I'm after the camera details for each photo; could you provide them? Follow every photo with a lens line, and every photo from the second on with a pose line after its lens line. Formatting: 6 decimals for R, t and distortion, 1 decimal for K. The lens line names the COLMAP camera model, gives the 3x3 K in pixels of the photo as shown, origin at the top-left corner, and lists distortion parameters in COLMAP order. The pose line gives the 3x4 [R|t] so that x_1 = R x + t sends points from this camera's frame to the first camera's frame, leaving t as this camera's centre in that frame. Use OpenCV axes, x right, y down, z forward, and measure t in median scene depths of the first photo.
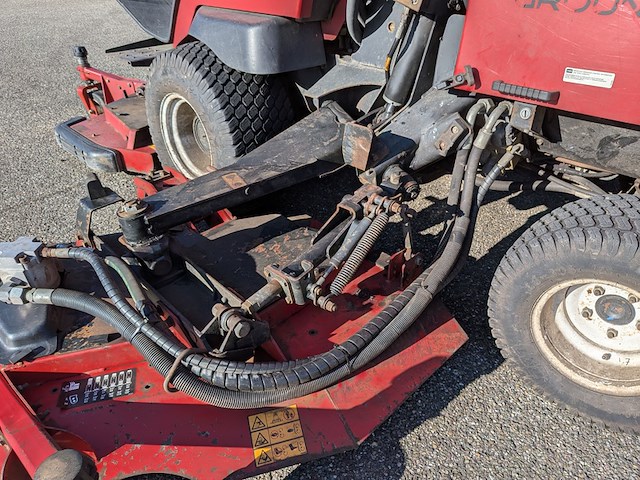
lens RADIAL K [[418.3, 0, 322.8], [0, 418.3, 239.3], [0, 0, 1]] dist [-0.001557, 0.000092]
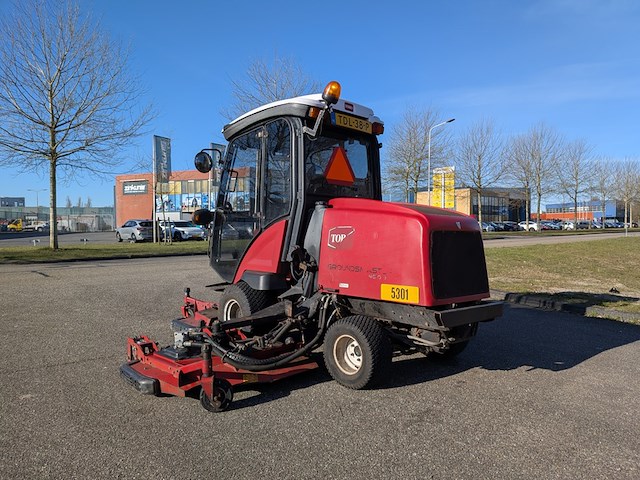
lens RADIAL K [[468.6, 0, 331.1], [0, 468.6, 236.3], [0, 0, 1]] dist [0.013173, -0.022991]
pose [[0.996608, -0.006083, -0.082072, 0.594709], [-0.040817, 0.829426, -0.557124, 1.093358], [0.071461, 0.558584, 0.826364, -1.872217]]
